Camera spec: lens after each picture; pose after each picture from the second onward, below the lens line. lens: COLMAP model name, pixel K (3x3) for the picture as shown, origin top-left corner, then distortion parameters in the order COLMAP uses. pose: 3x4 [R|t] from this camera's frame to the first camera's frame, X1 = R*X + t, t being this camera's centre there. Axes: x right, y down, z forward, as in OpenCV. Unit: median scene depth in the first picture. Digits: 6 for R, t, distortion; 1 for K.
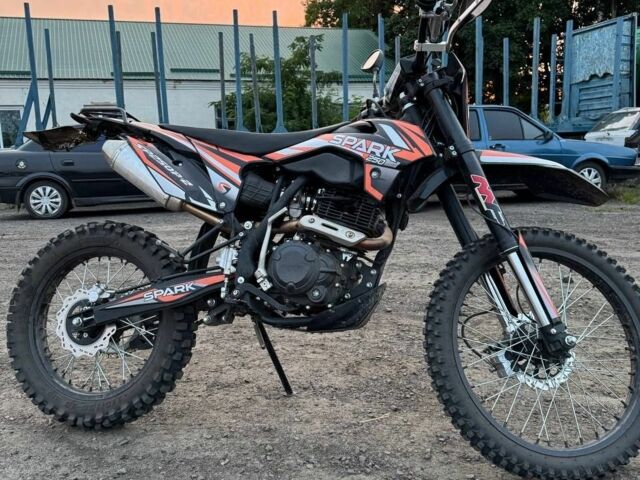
lens RADIAL K [[544.0, 0, 320.0], [0, 544.0, 240.0], [0, 0, 1]] dist [0.083295, -0.000998]
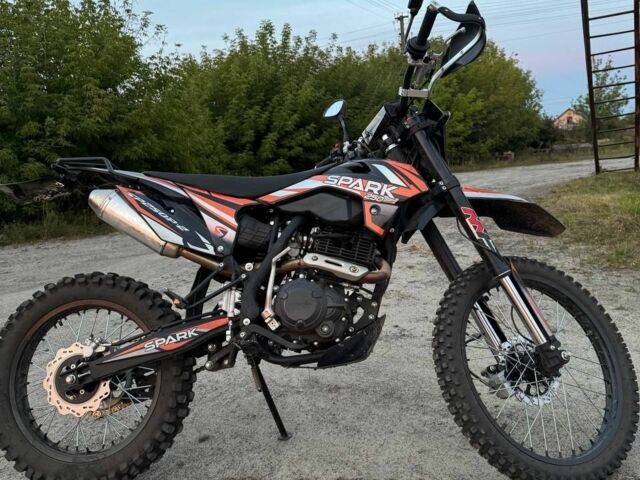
lens RADIAL K [[544.0, 0, 320.0], [0, 544.0, 240.0], [0, 0, 1]] dist [0.083295, -0.000998]
pose [[0.988950, -0.053760, 0.138161, -0.140010], [0.063702, 0.995610, -0.068573, 0.001185], [-0.133868, 0.076616, 0.988033, -0.022775]]
